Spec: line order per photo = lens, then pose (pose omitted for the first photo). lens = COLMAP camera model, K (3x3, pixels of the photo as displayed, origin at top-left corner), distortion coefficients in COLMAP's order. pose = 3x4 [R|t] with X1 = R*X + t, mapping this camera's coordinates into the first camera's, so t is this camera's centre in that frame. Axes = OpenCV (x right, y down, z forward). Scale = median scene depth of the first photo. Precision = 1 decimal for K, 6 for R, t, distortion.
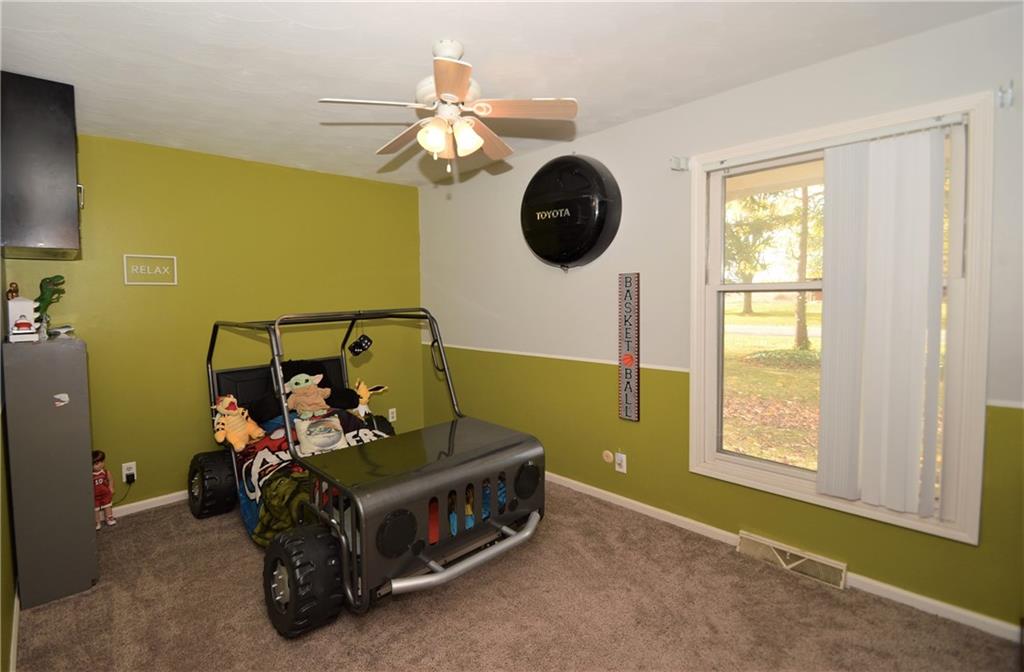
lens RADIAL K [[500.4, 0, 452.5], [0, 500.4, 324.9], [0, 0, 1]] dist [-0.000021, -0.000386]
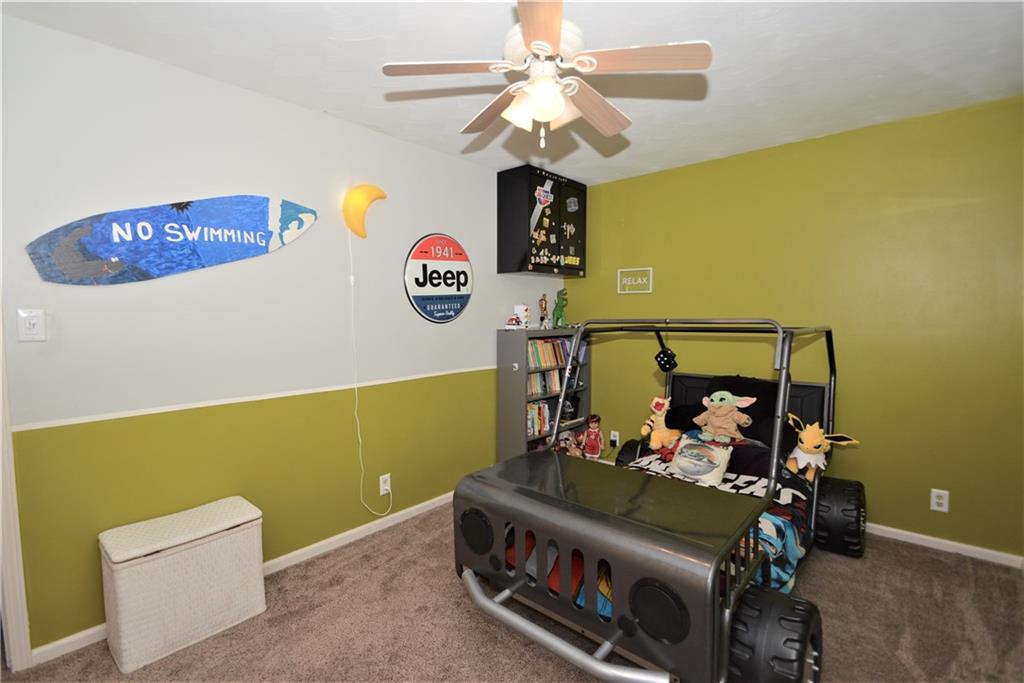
lens RADIAL K [[458.5, 0, 493.9], [0, 458.5, 344.3], [0, 0, 1]] dist [-0.000861, -0.001131]
pose [[0.116022, 0.088915, -0.989259, 0.493207], [-0.058226, 0.994881, 0.082591, -0.029895], [0.991539, 0.048018, 0.120605, 0.561143]]
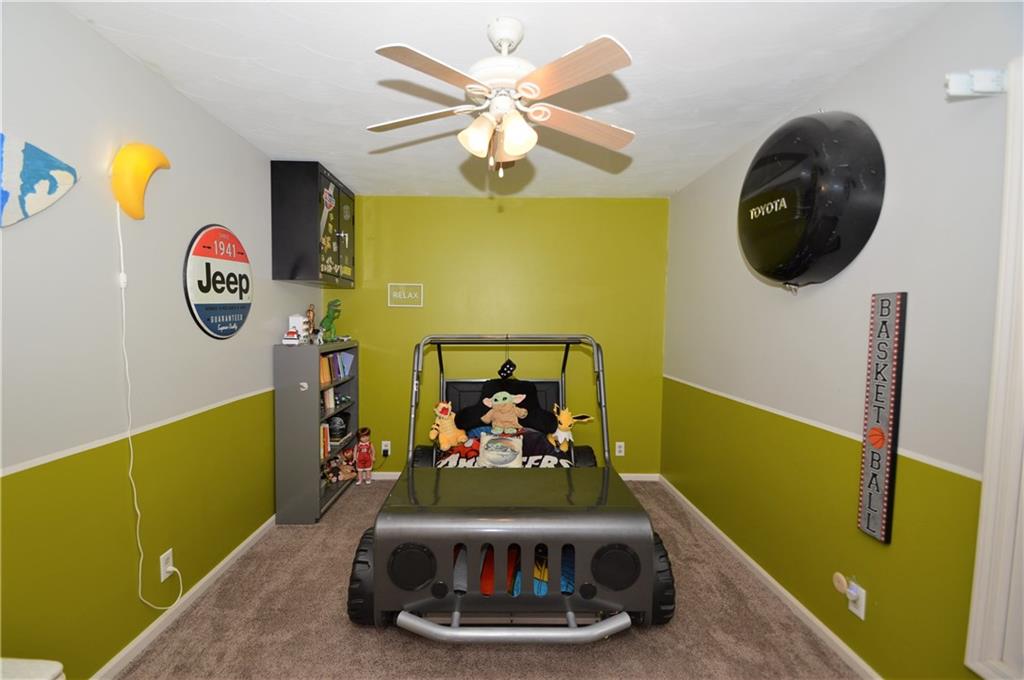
lens RADIAL K [[458.0, 0, 477.0], [0, 458.0, 350.8], [0, 0, 1]] dist [0.023458, -0.025250]
pose [[0.747584, 0.070671, -0.660396, 0.332721], [-0.063503, 0.997373, 0.034845, -0.021751], [0.661124, 0.015887, 0.750108, 0.256438]]
